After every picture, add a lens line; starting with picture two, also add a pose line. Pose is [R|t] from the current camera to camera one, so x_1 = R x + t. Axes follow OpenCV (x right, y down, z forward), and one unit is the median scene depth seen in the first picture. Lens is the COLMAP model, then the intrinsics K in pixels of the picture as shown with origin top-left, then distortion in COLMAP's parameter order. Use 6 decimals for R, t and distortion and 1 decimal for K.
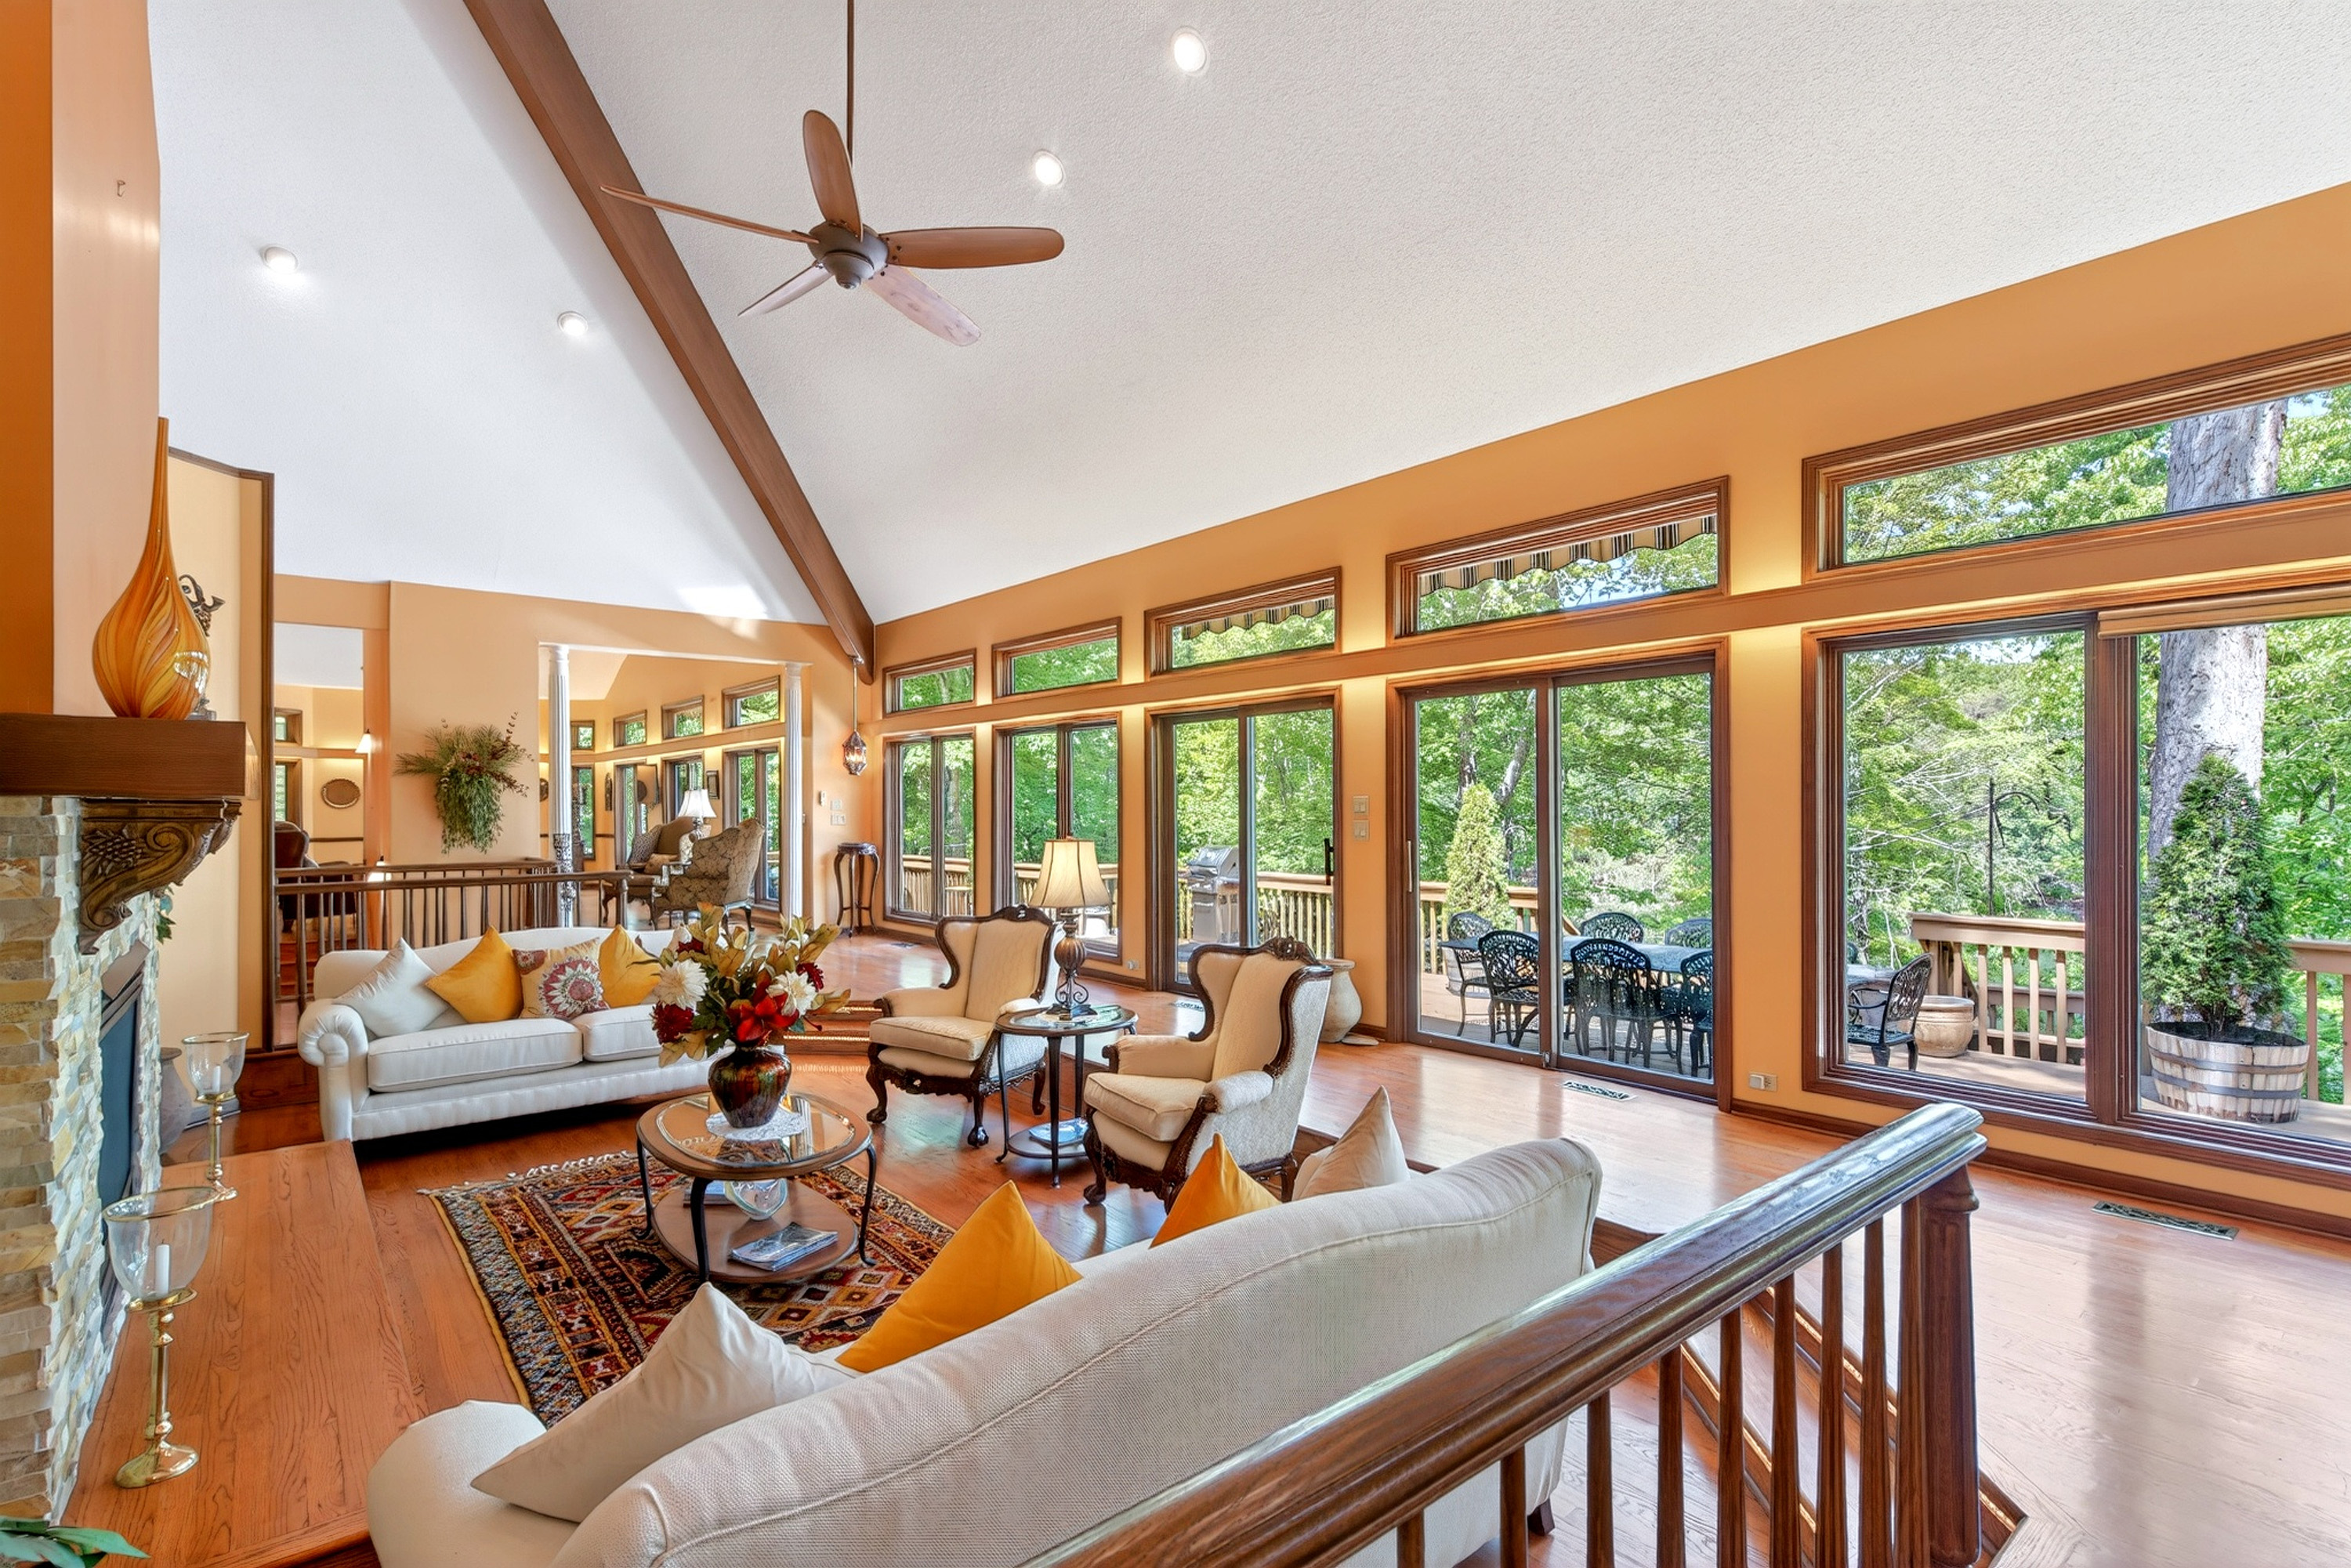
lens RADIAL K [[1079.6, 0, 1178.4], [0, 1079.6, 790.9], [0, 0, 1]] dist [0.003552, -0.000666]
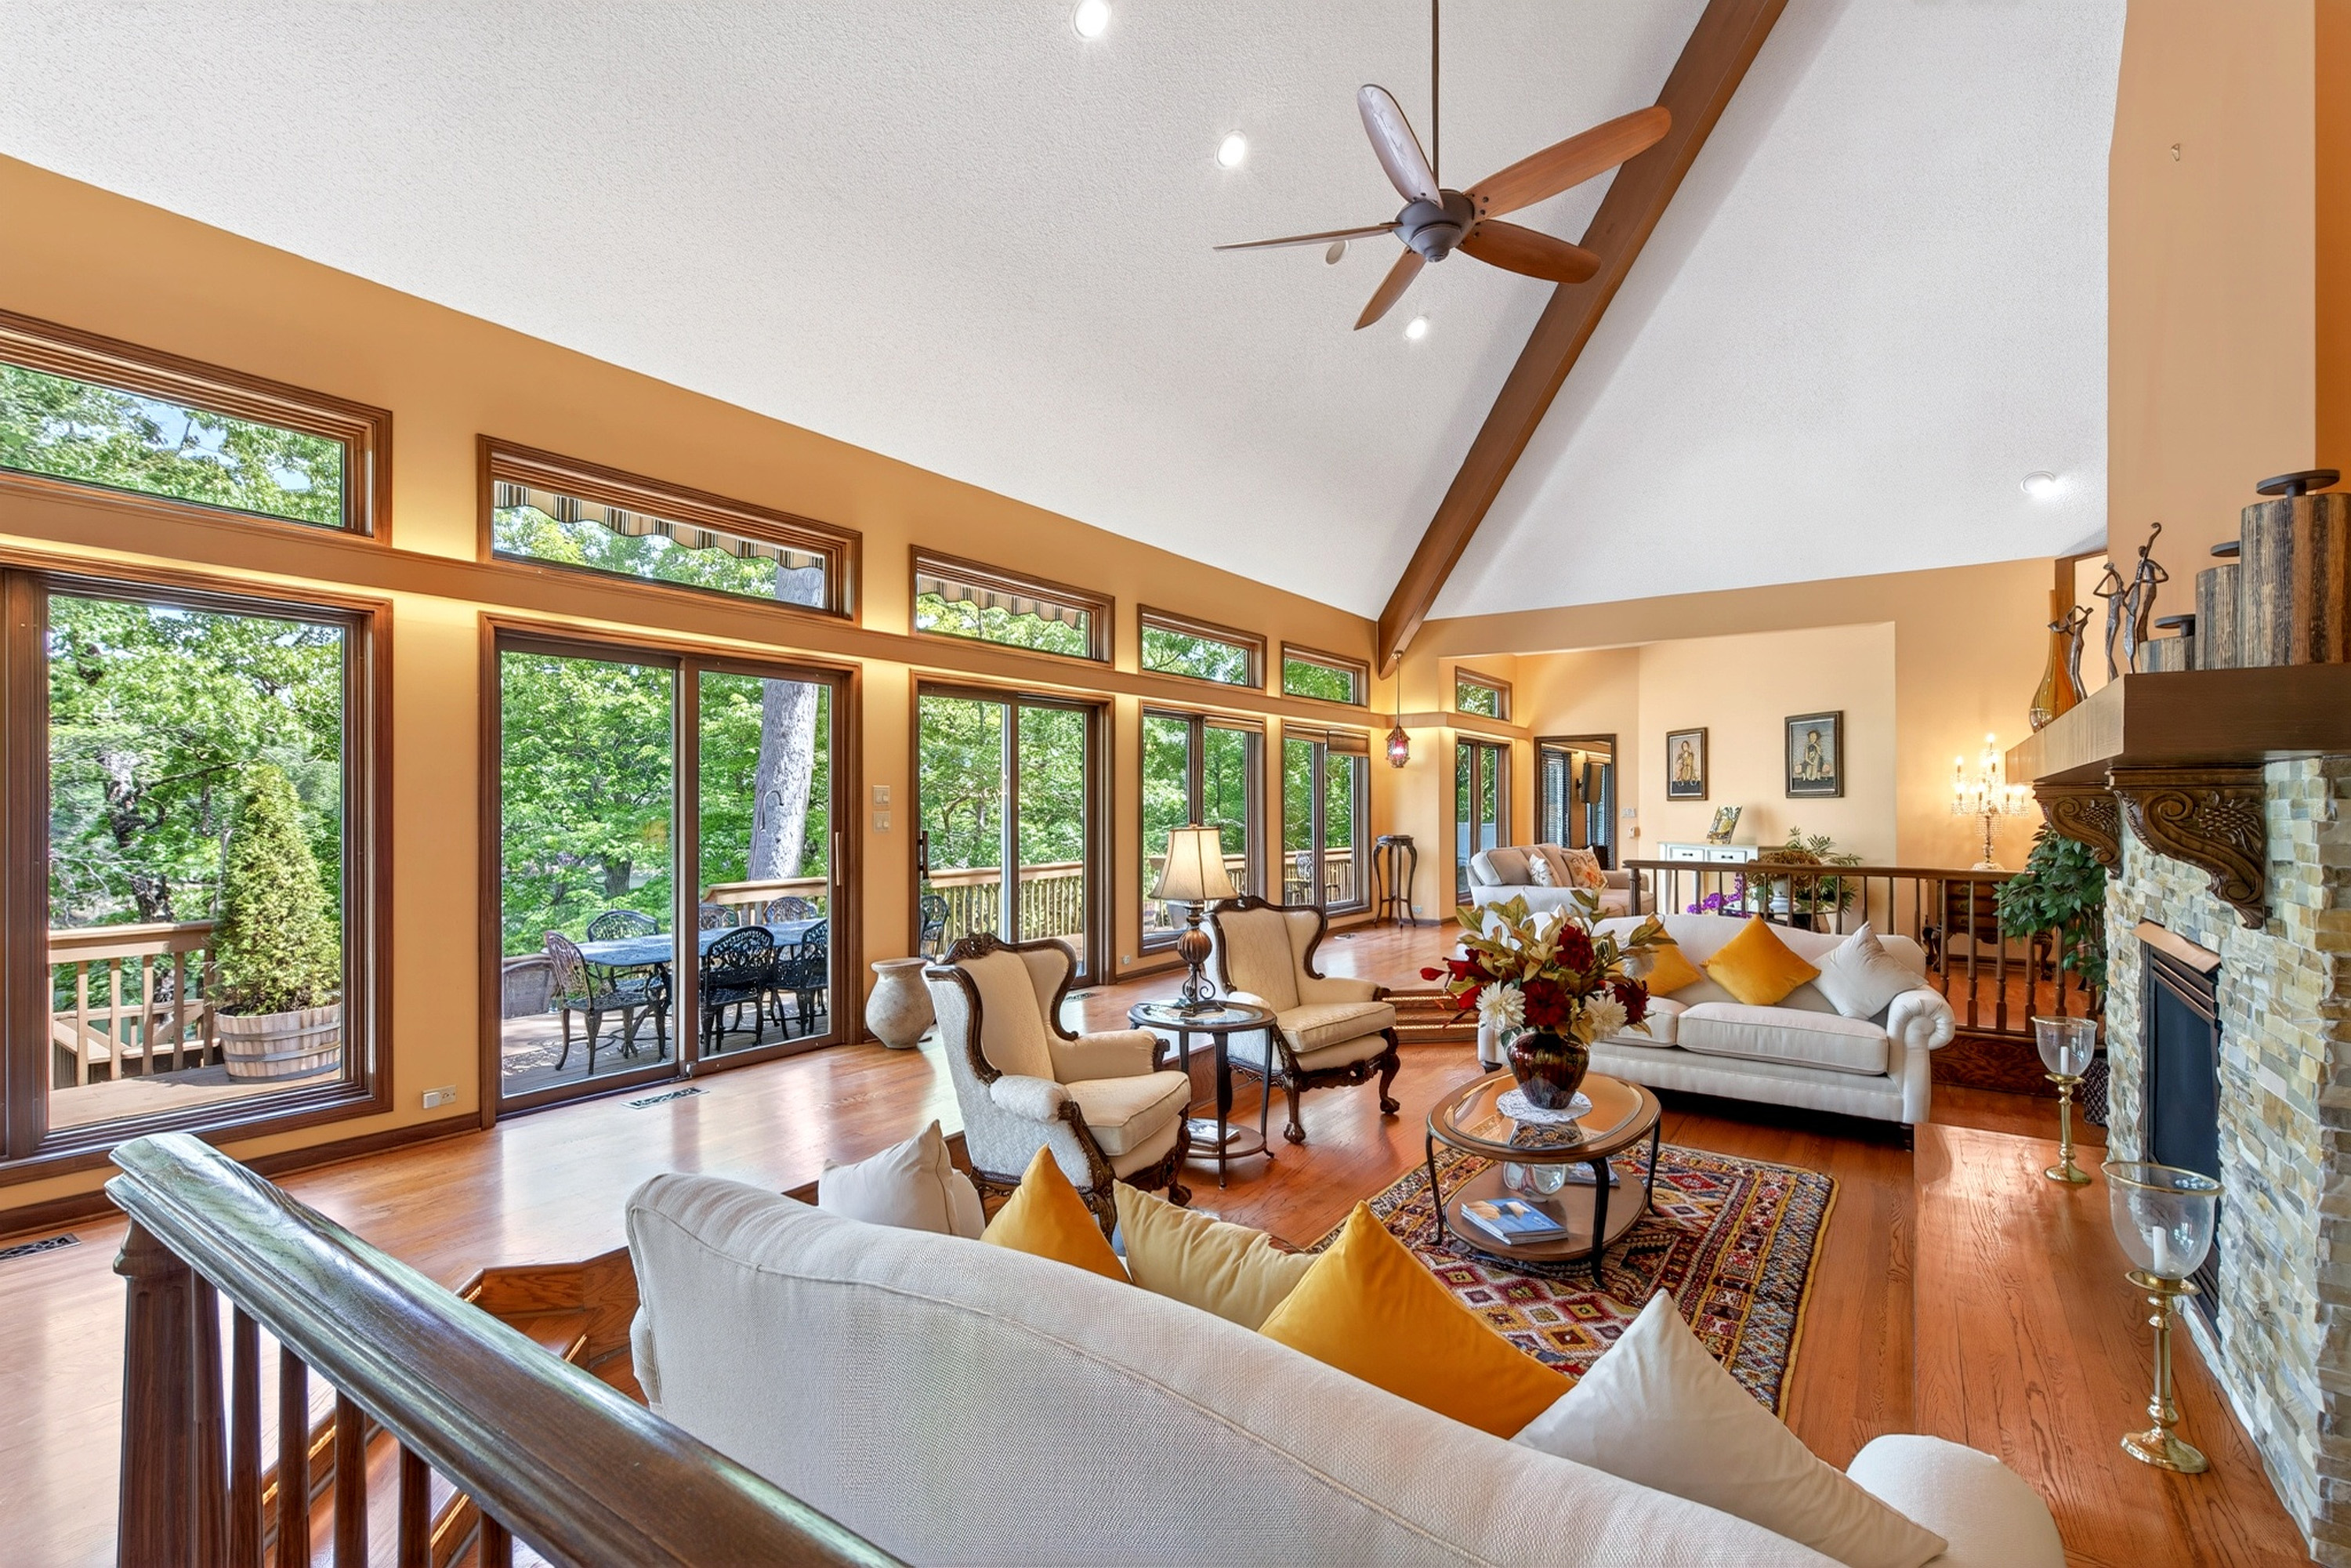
lens RADIAL K [[1079.6, 0, 1185.0], [0, 1079.6, 803.1], [0, 0, 1]] dist [0.003552, -0.000666]
pose [[-0.269173, -0.001794, 0.963090, -0.555240], [-0.015811, 0.999872, -0.002556, 0.013490], [-0.962962, -0.015915, -0.269167, 0.701774]]
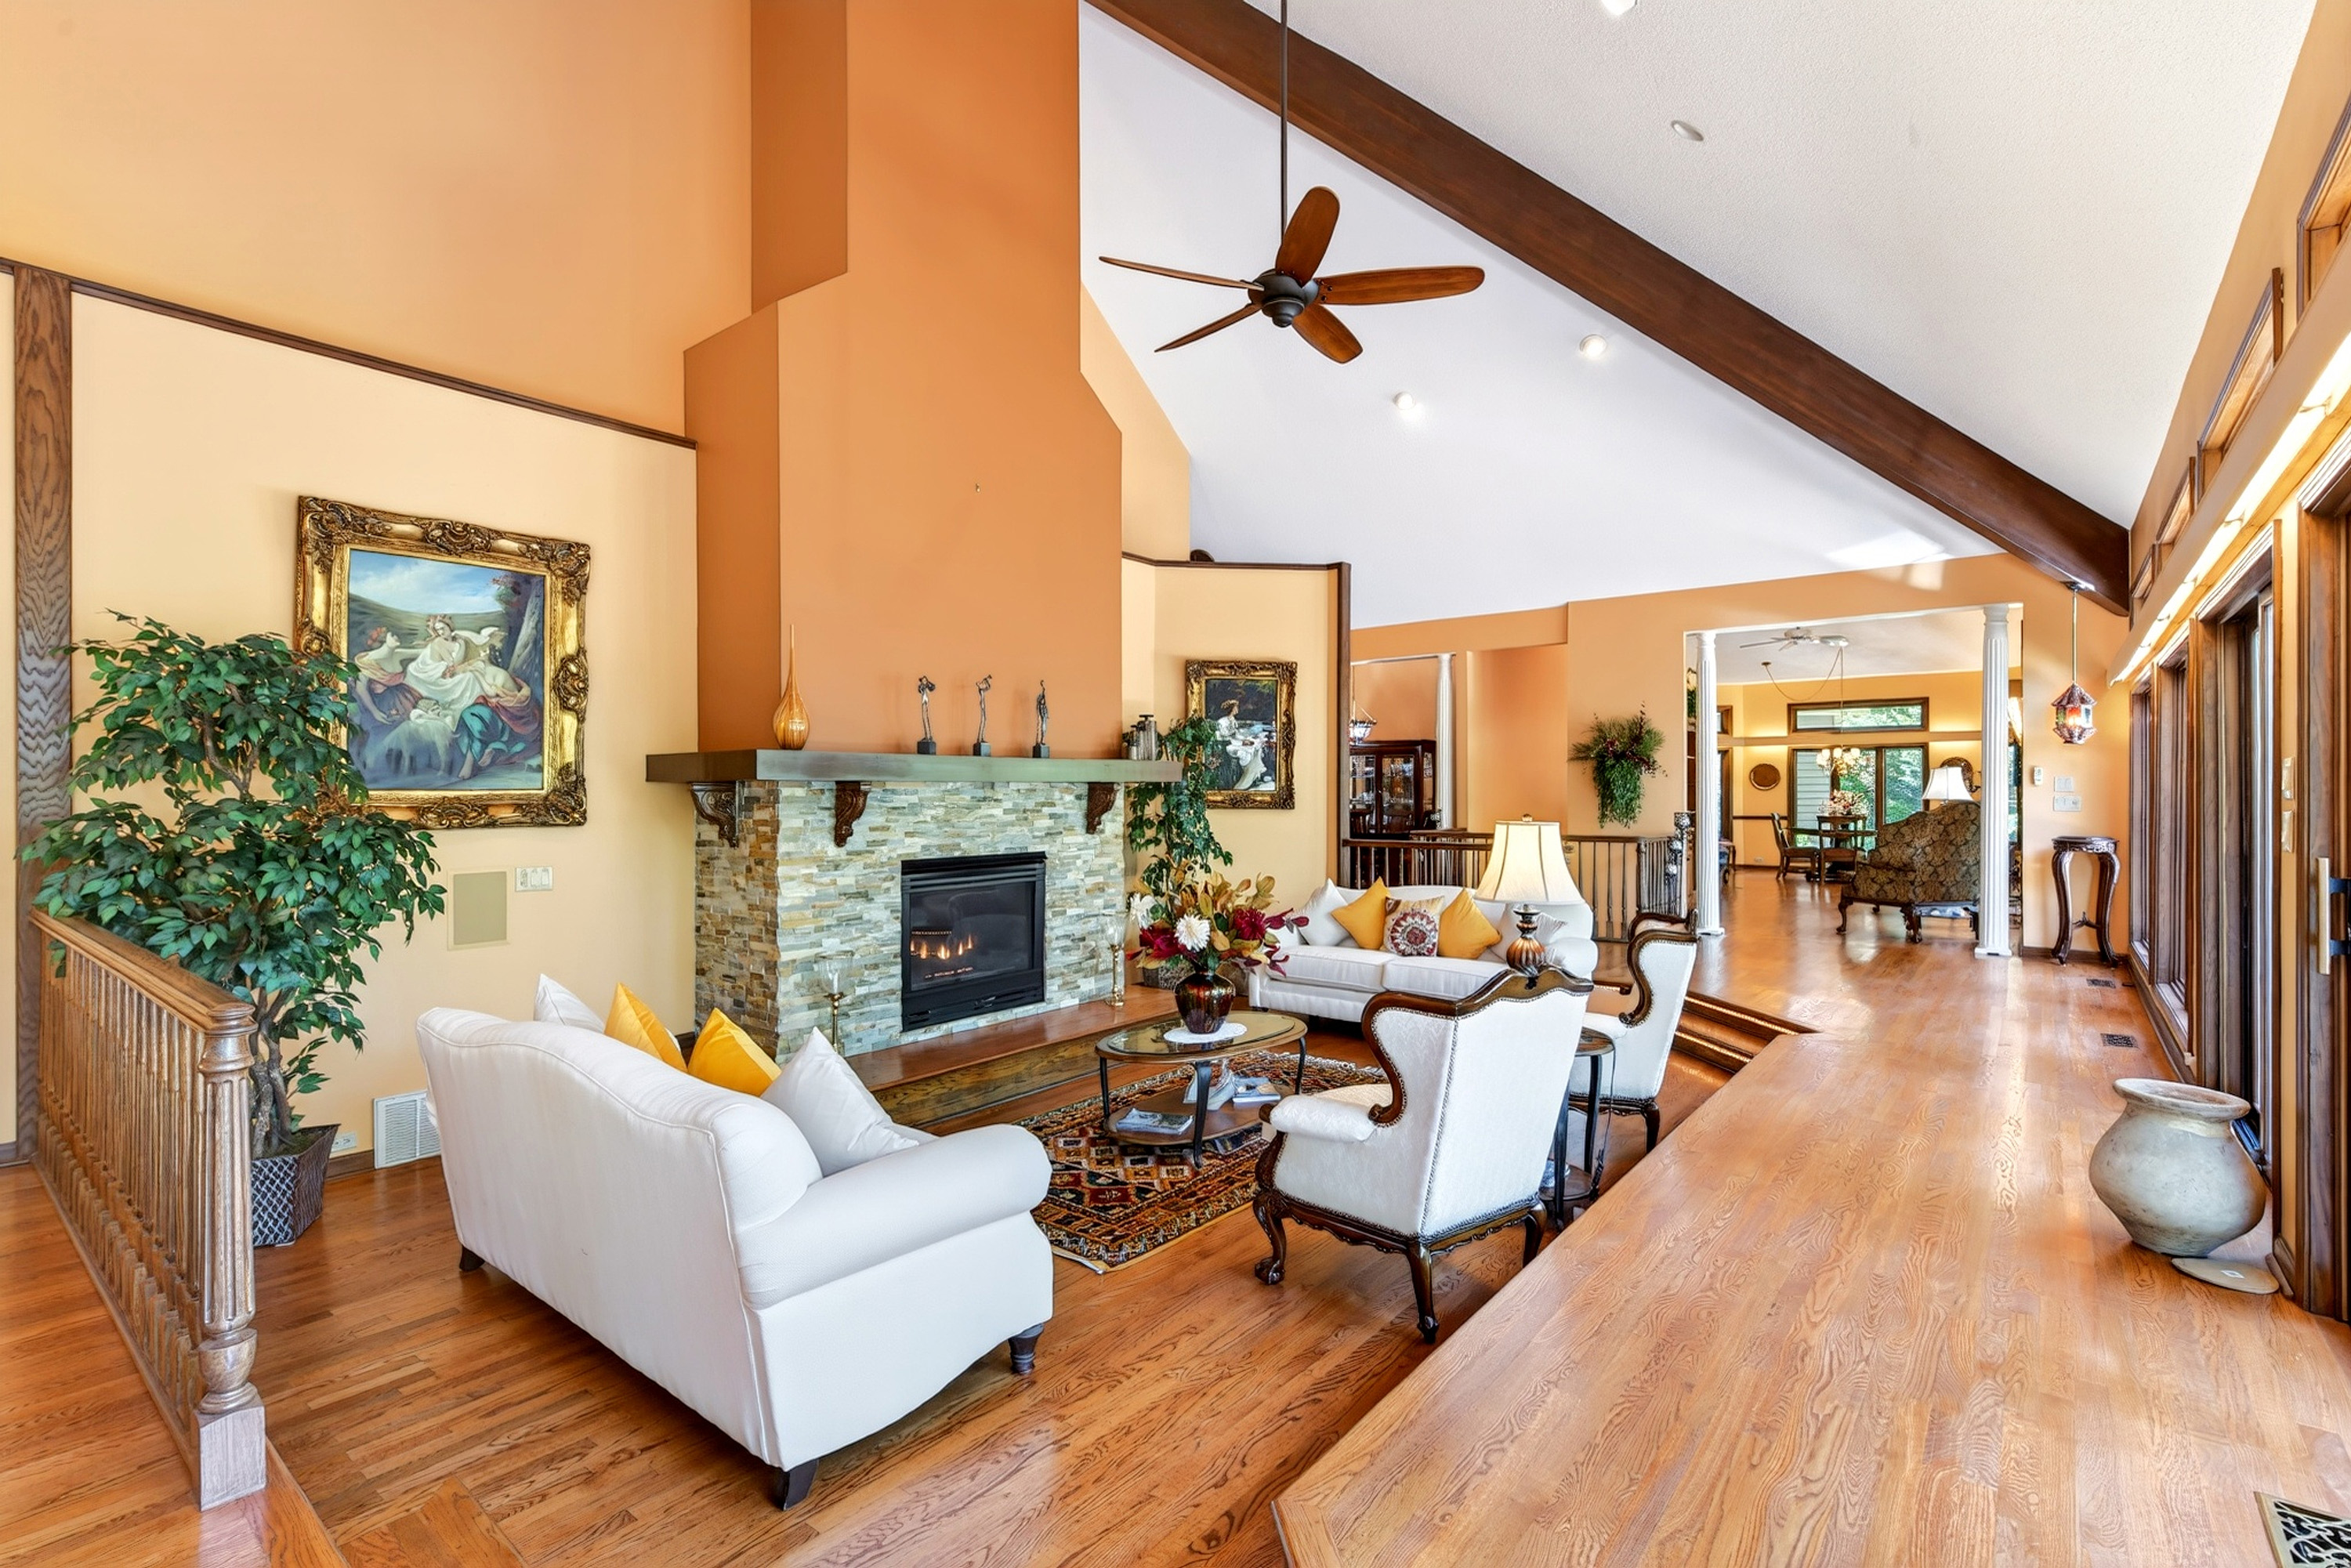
lens RADIAL K [[1079.6, 0, 1167.3], [0, 1079.6, 789.1], [0, 0, 1]] dist [0.003552, -0.000666]
pose [[0.200560, -0.000249, -0.979681, 0.413344], [0.013647, 0.999904, 0.002539, 0.008314], [0.979586, -0.013879, 0.200545, 0.344862]]
